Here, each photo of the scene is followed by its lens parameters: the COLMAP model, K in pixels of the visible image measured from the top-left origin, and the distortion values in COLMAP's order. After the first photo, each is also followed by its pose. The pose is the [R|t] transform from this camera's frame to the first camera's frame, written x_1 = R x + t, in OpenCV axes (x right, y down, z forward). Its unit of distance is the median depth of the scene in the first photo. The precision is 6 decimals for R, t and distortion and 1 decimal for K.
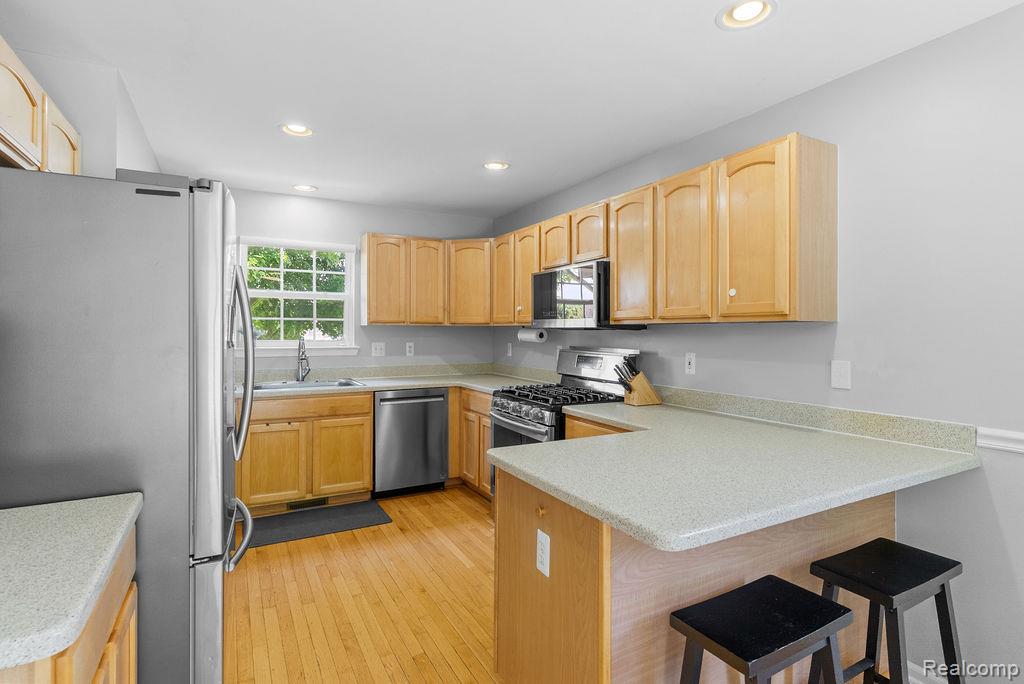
lens RADIAL K [[507.5, 0, 510.2], [0, 507.5, 326.2], [0, 0, 1]] dist [-0.000096, 0.002566]
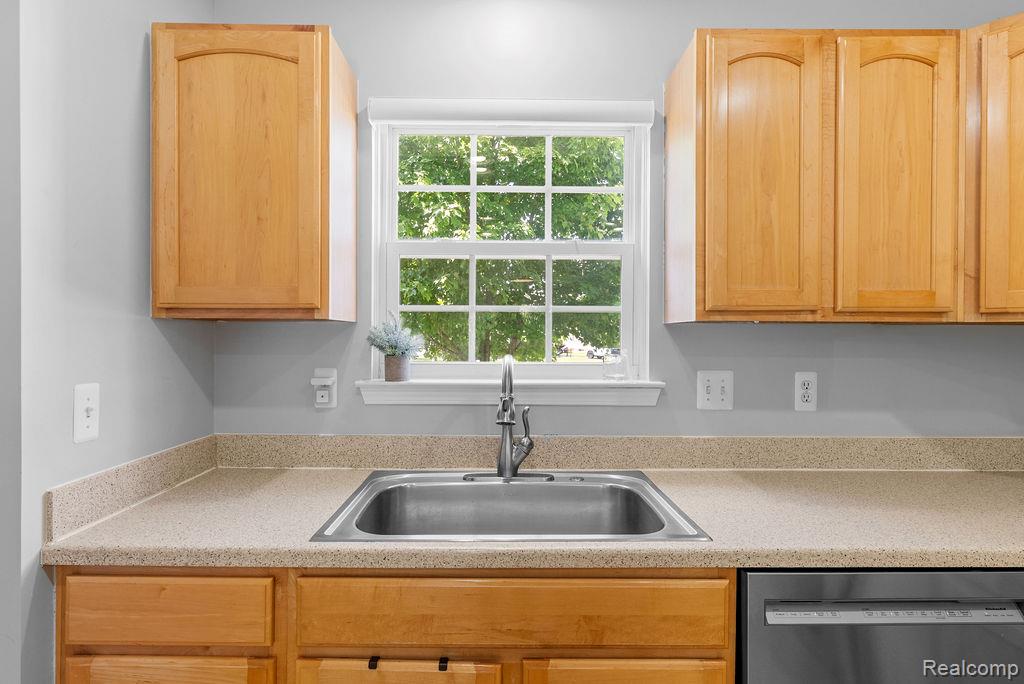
lens RADIAL K [[536.9, 0, 506.2], [0, 536.9, 340.1], [0, 0, 1]] dist [0.005460, 0.001322]
pose [[0.873877, 0.004946, -0.486122, -0.209950], [0.002345, 0.999894, 0.014389, 0.004492], [0.486142, -0.013714, 0.873772, 0.614763]]
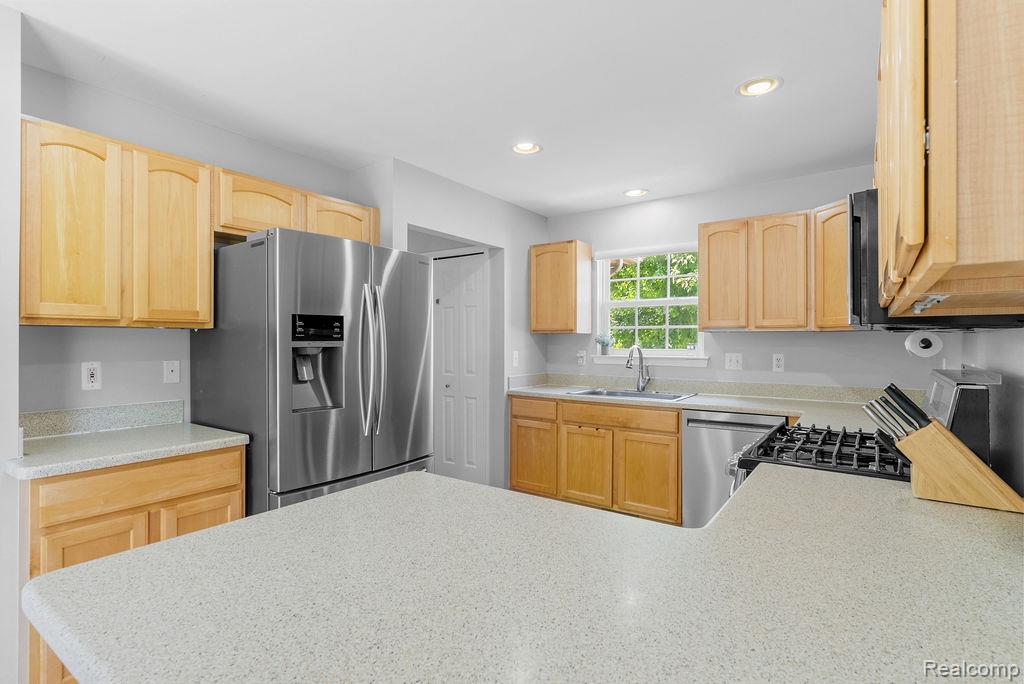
lens RADIAL K [[507.5, 0, 515.3], [0, 507.5, 338.8], [0, 0, 1]] dist [-0.000096, 0.002566]
pose [[0.441959, -0.006908, -0.897009, 0.332543], [0.008881, 0.999955, -0.003324, 0.008804], [0.896992, -0.006498, 0.442000, 0.326443]]
